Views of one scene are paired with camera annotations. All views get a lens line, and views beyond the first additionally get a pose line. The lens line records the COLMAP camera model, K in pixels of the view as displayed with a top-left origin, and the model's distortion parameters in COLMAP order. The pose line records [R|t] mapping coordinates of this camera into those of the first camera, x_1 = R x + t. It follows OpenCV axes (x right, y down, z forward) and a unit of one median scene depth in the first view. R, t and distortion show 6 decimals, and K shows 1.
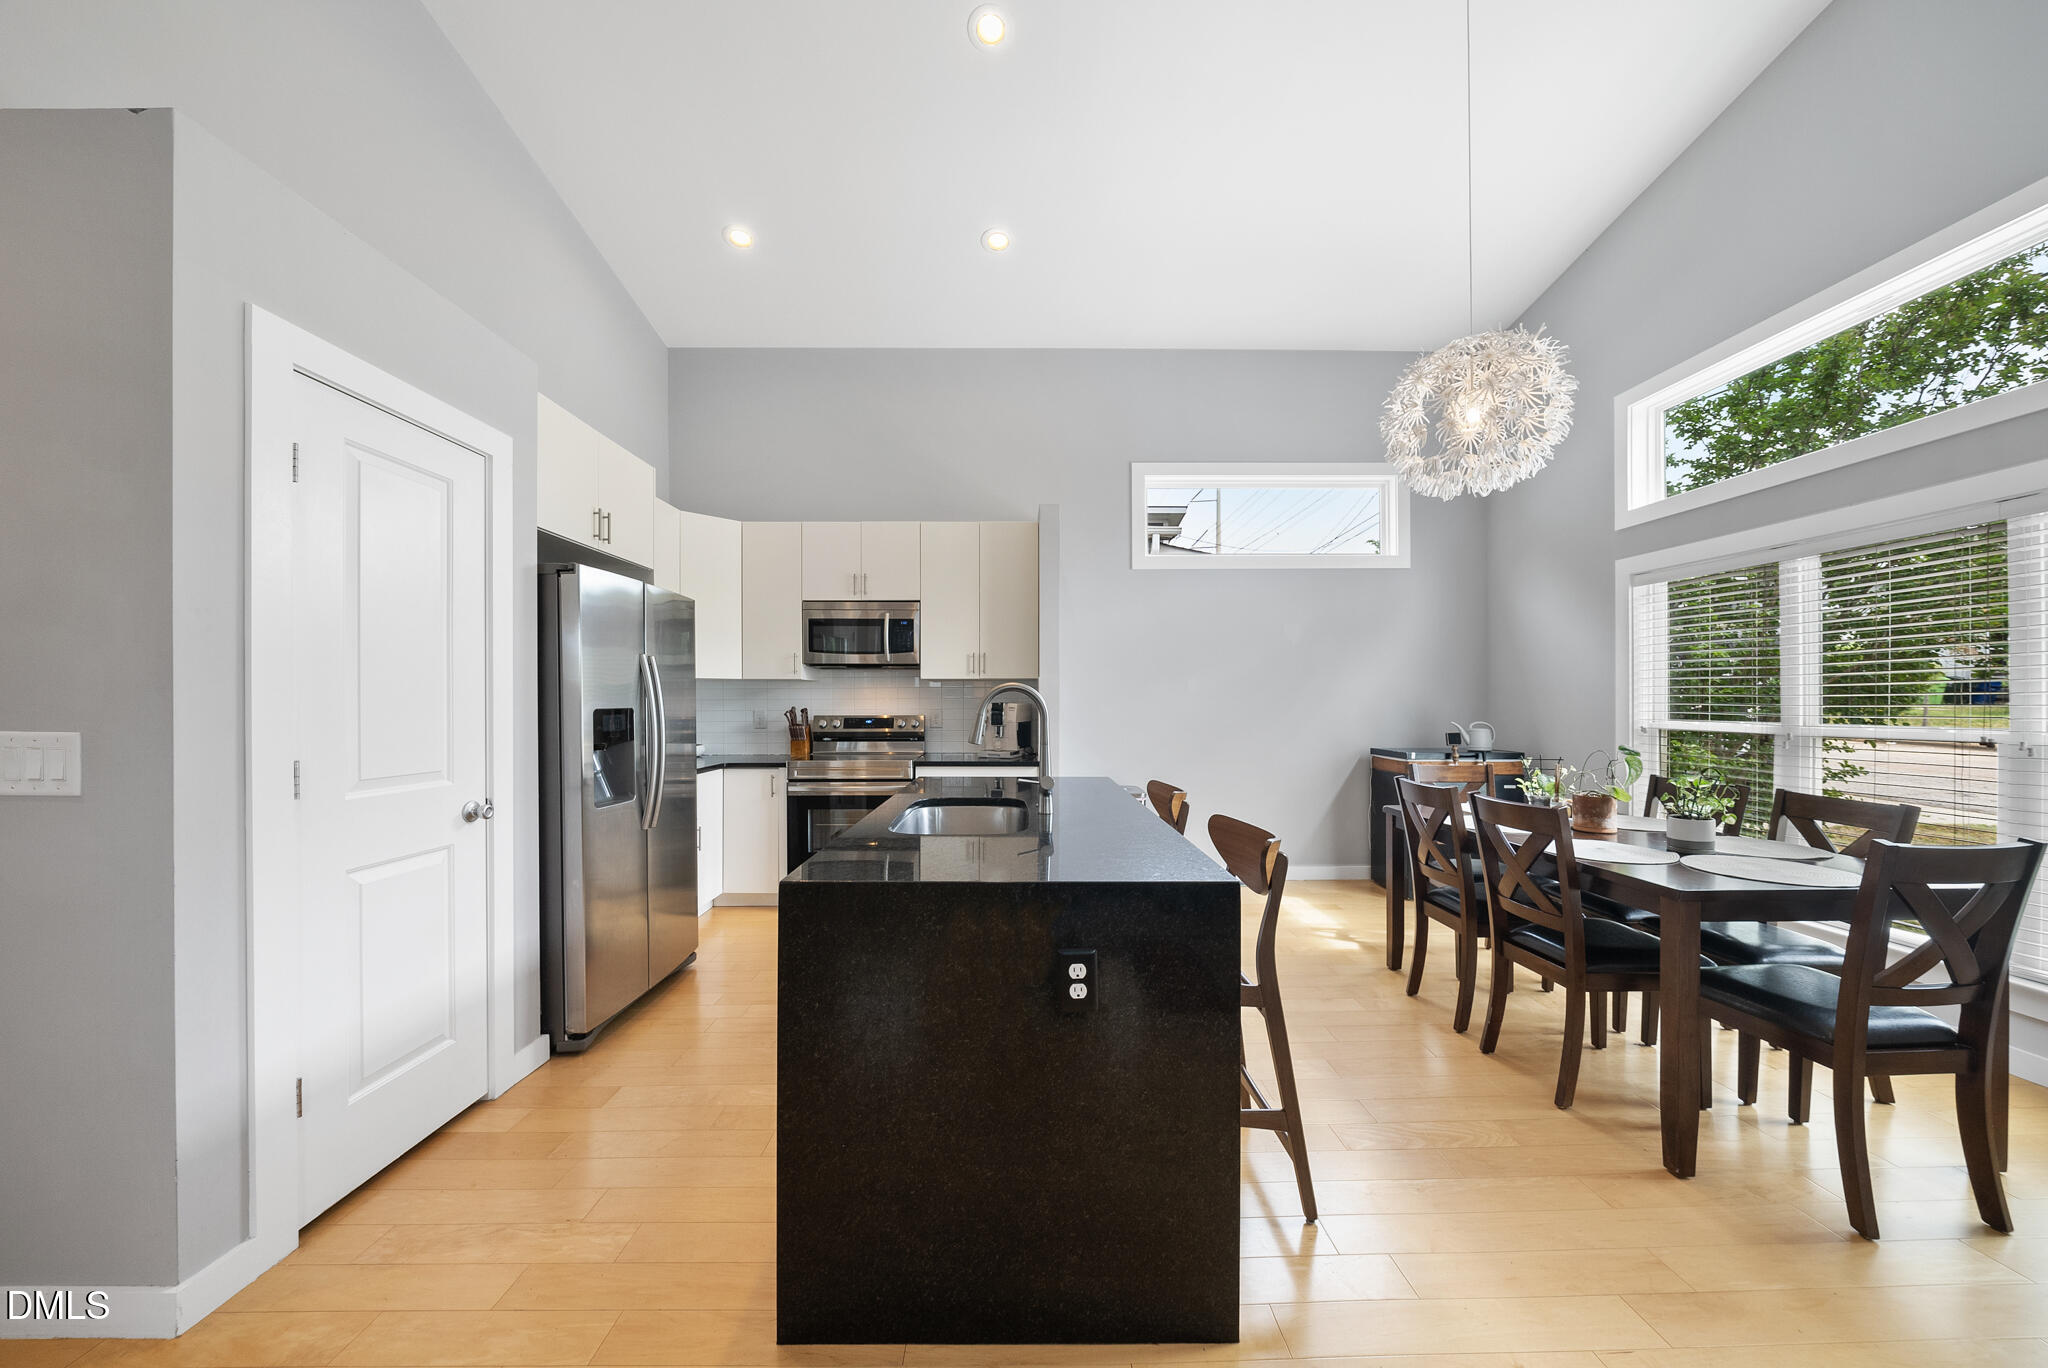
lens RADIAL K [[699.6, 0, 1026.0], [0, 699.6, 697.0], [0, 0, 1]] dist [-0.010915, 0.000515]
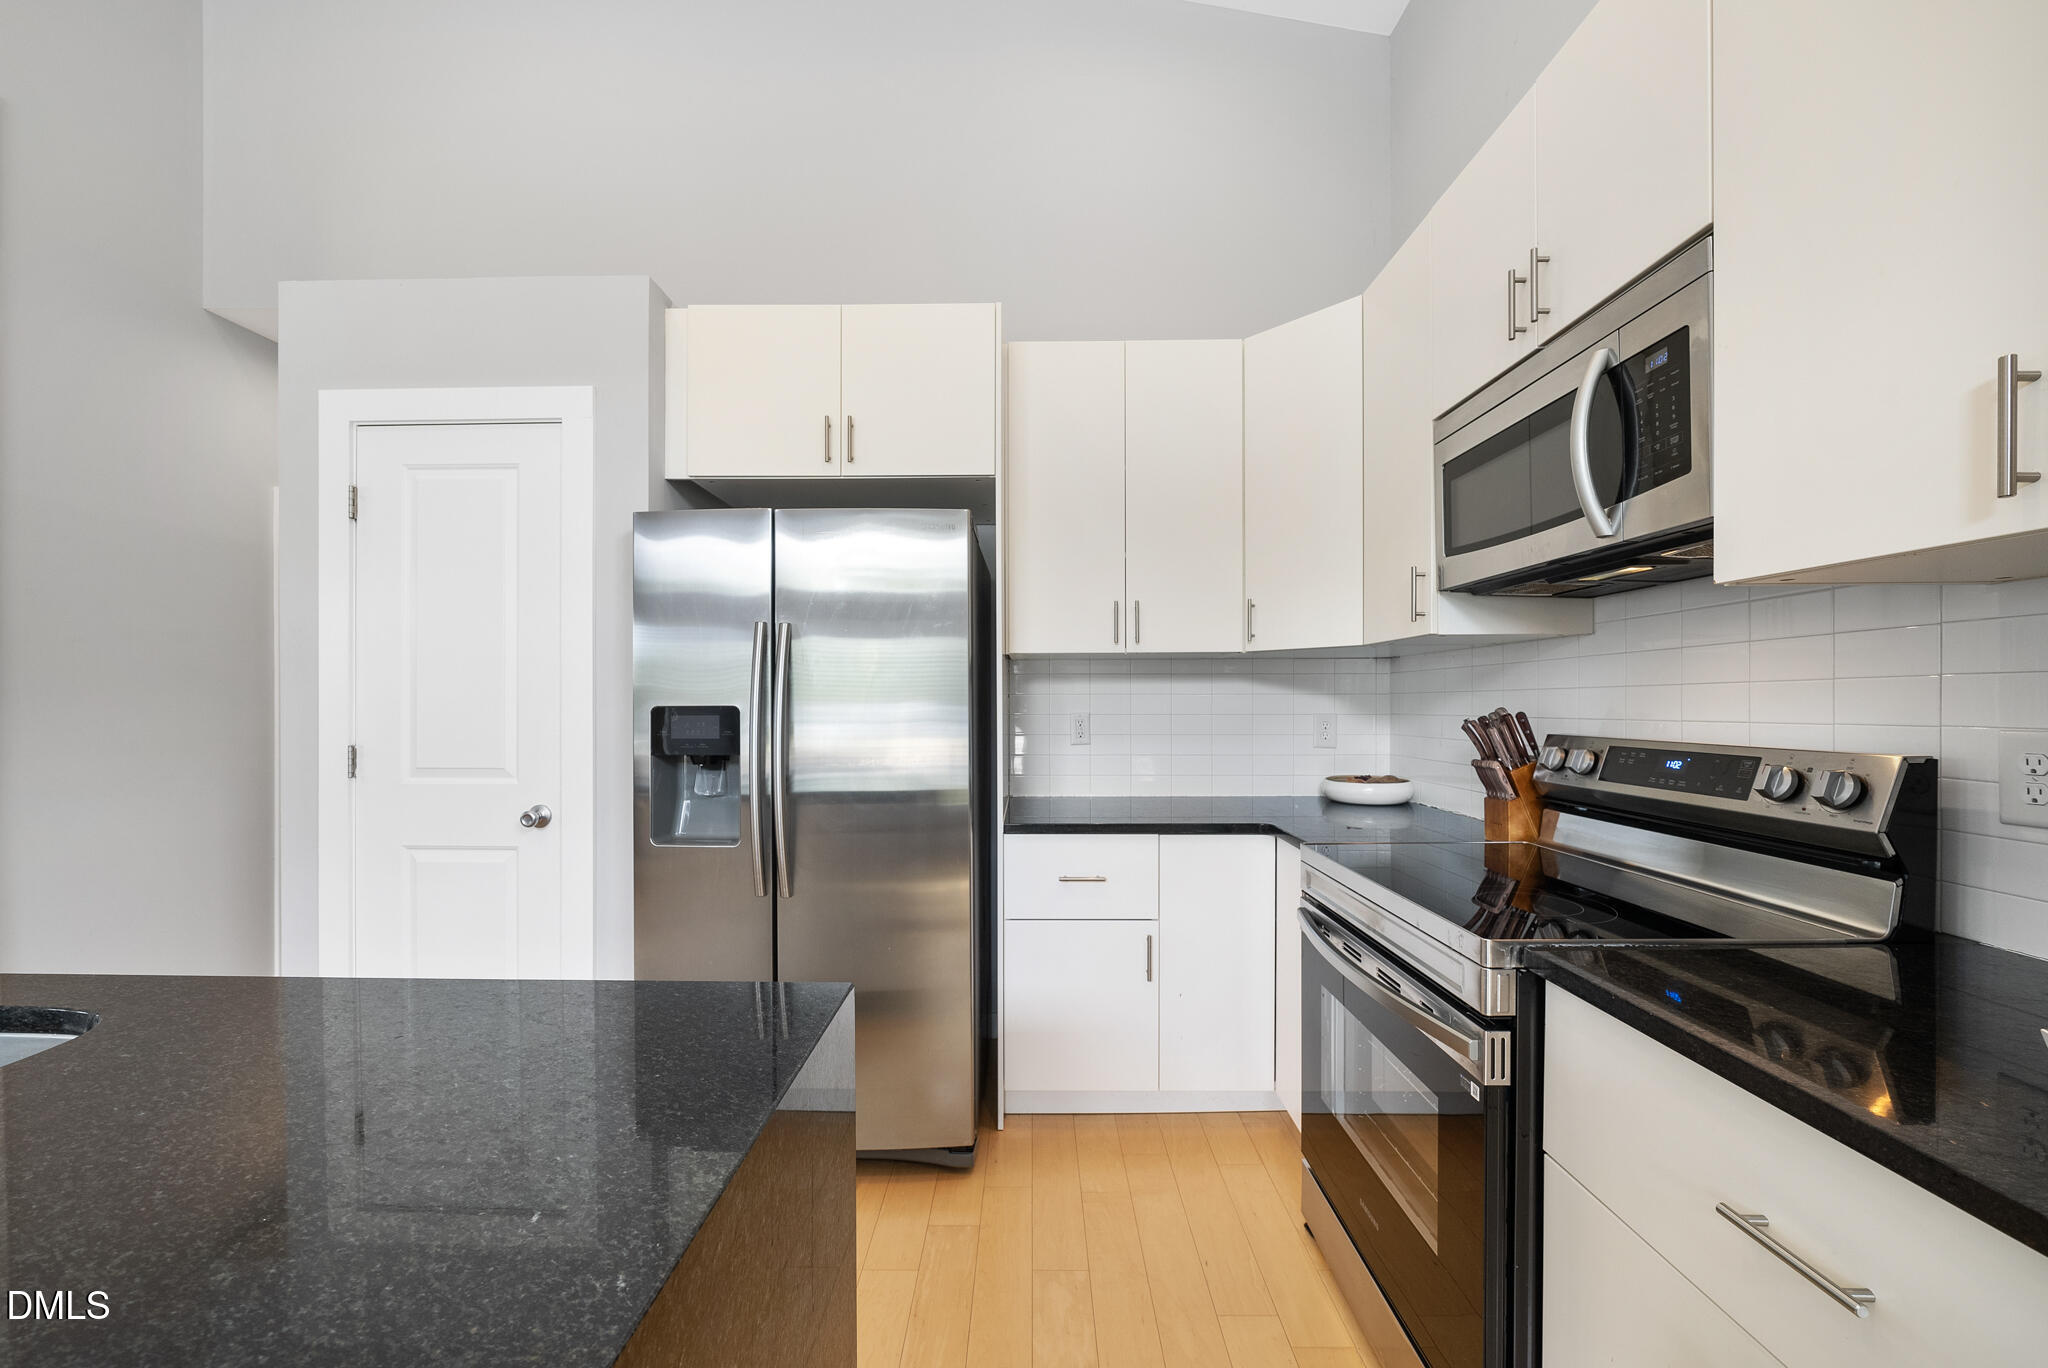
lens RADIAL K [[769.3, 0, 1015.7], [0, 769.3, 698.8], [0, 0, 1]] dist [-0.000382, -0.000014]
pose [[-0.027455, 0.005050, -0.999610, 0.094242], [0.009706, 0.999941, 0.004786, 0.005452], [0.999576, -0.009571, -0.027502, 0.787797]]
